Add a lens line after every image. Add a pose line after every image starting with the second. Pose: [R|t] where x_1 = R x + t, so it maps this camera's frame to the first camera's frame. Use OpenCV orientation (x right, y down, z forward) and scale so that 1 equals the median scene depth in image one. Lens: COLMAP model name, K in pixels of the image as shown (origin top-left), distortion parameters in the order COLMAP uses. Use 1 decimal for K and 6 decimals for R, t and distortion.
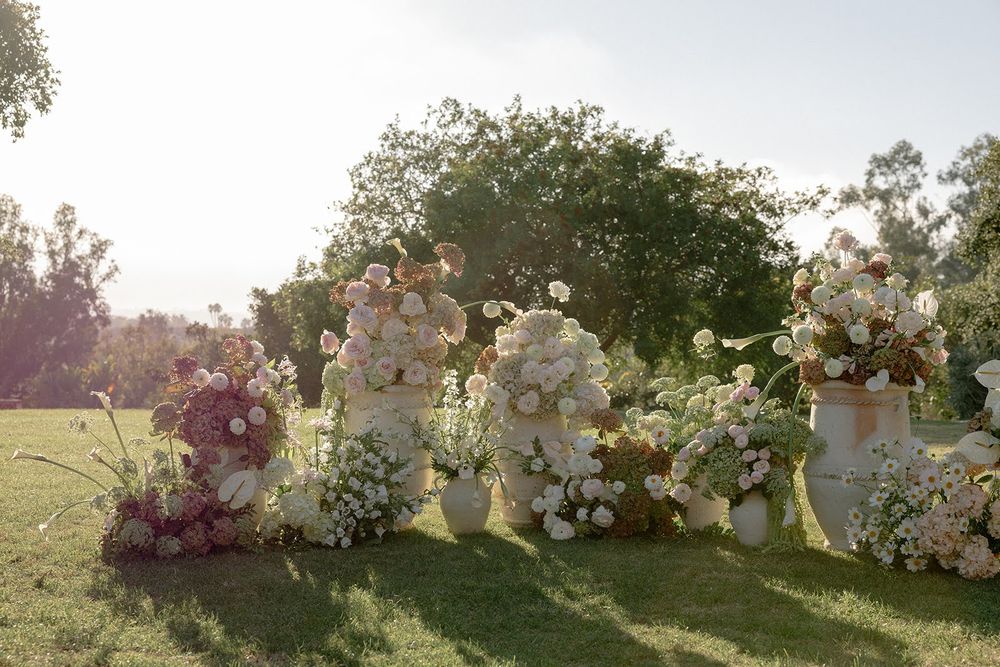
lens RADIAL K [[1598.7, 0, 544.1], [0, 1598.7, 369.2], [0, 0, 1]] dist [0.093000, 0.000000]
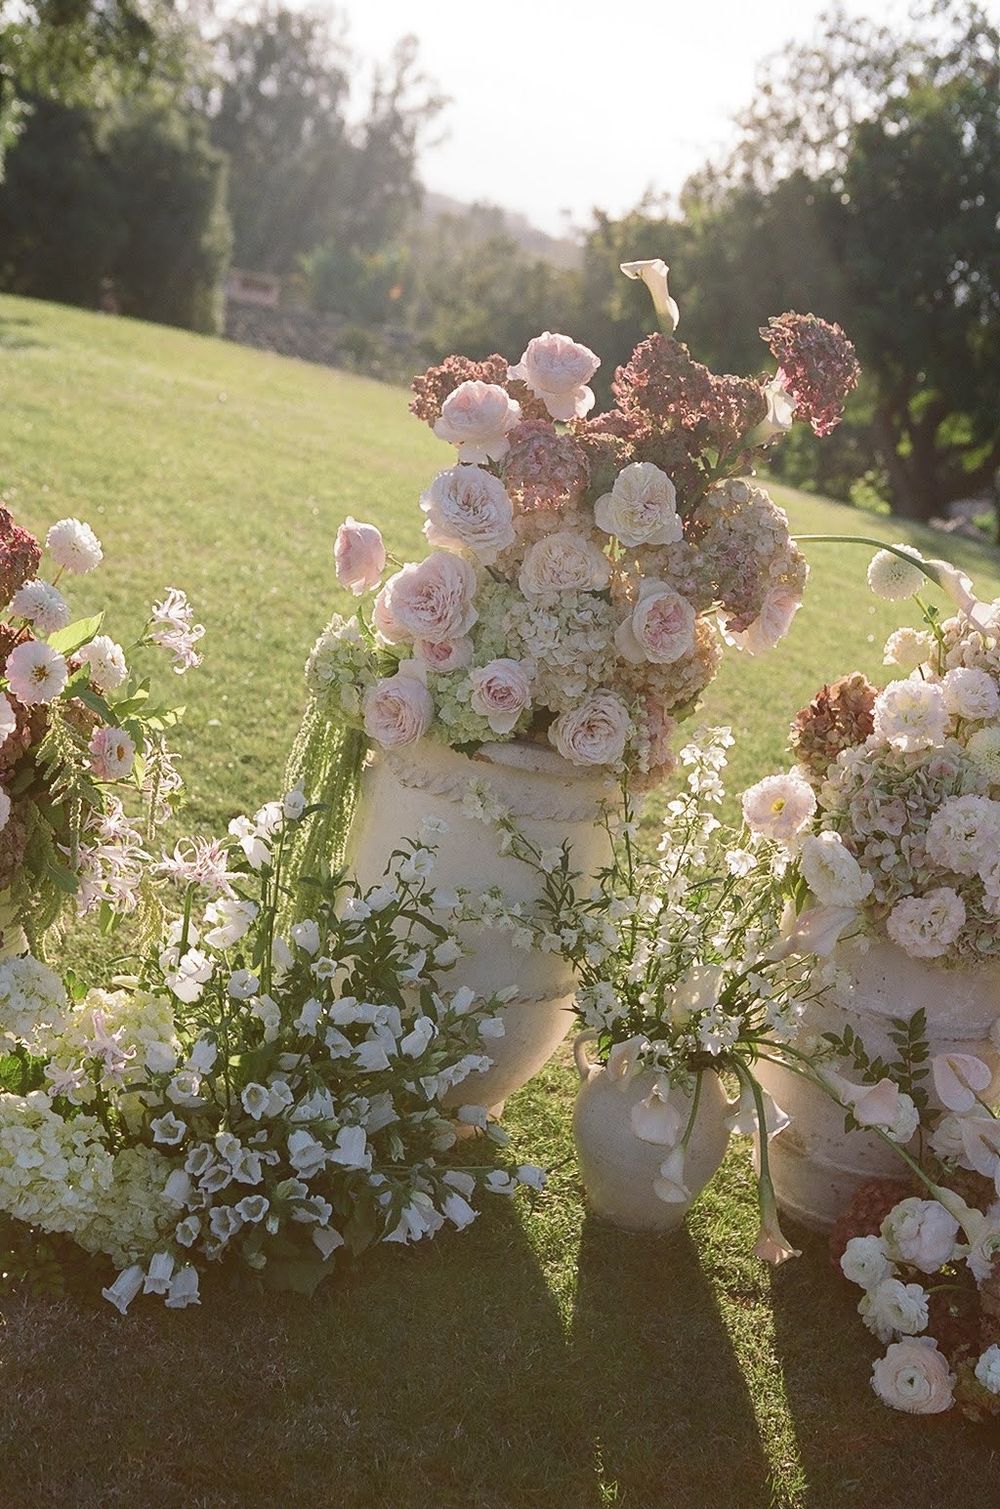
lens RADIAL K [[1856.5, 0, 501.5], [0, 1856.5, 753.7], [0, 0, 1]] dist [0.062447, 0.000000]
pose [[0.945560, 0.277468, -0.170081, -0.036381], [-0.231579, 0.940830, 0.247405, -0.081081], [0.228665, -0.194549, 0.953867, 0.685984]]
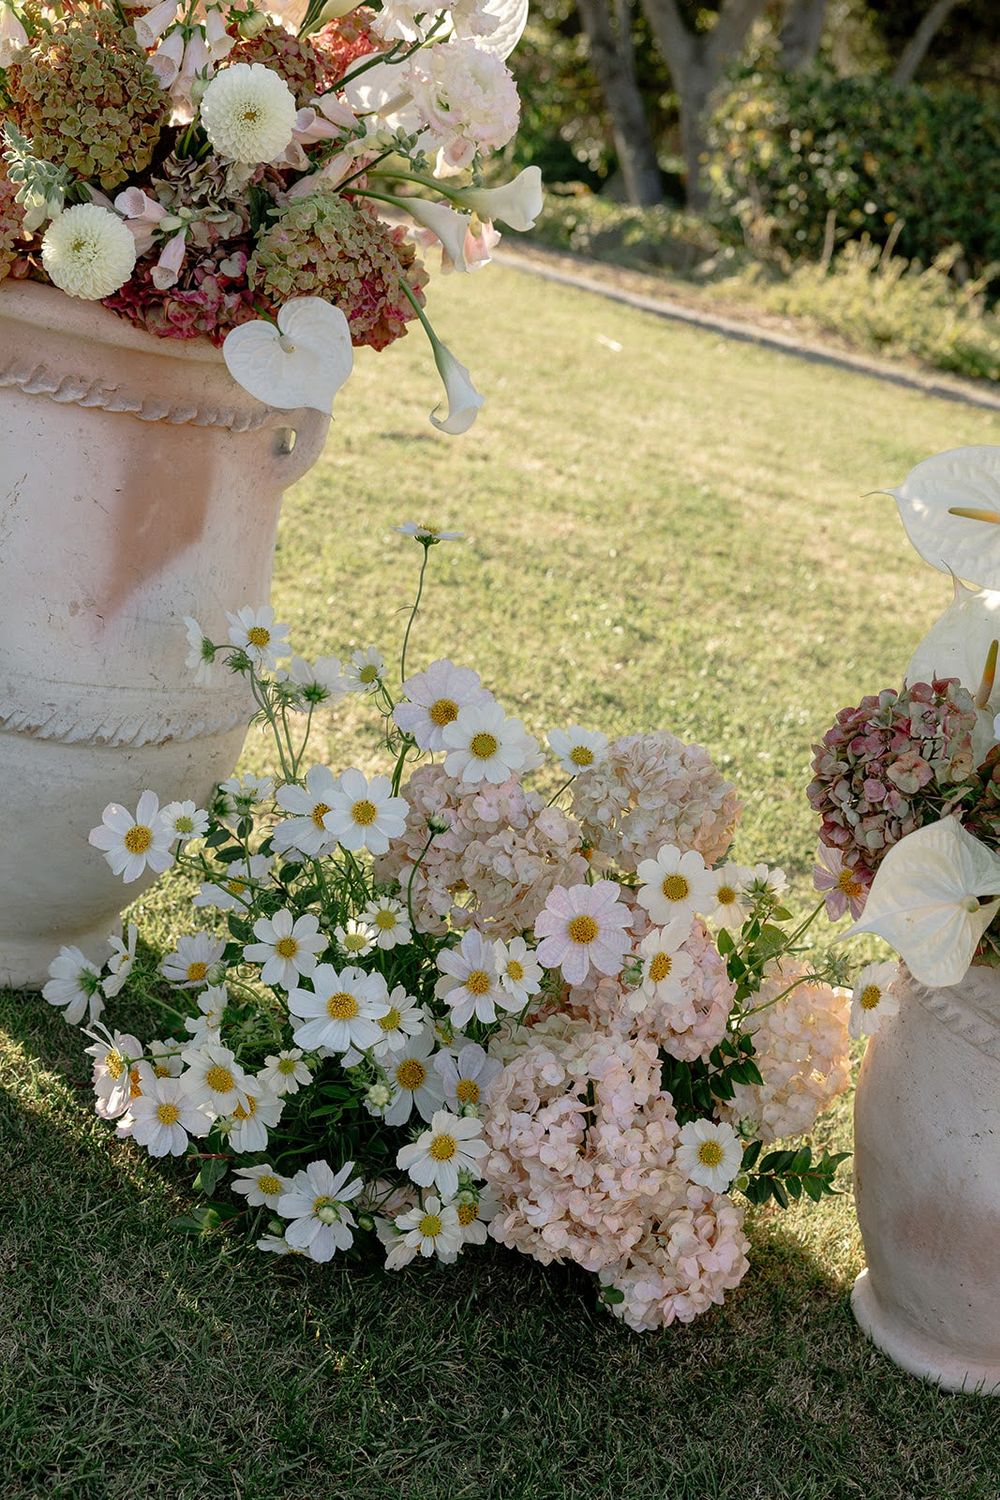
lens RADIAL K [[1970.0, 0, 497.4], [0, 1970.0, 744.4], [0, 0, 1]] dist [-0.003294, 0.000000]
pose [[0.760777, -0.041772, 0.647668, 0.053847], [-0.224414, 0.919440, 0.322905, -0.033896], [-0.608980, -0.391004, 0.690115, 0.740704]]
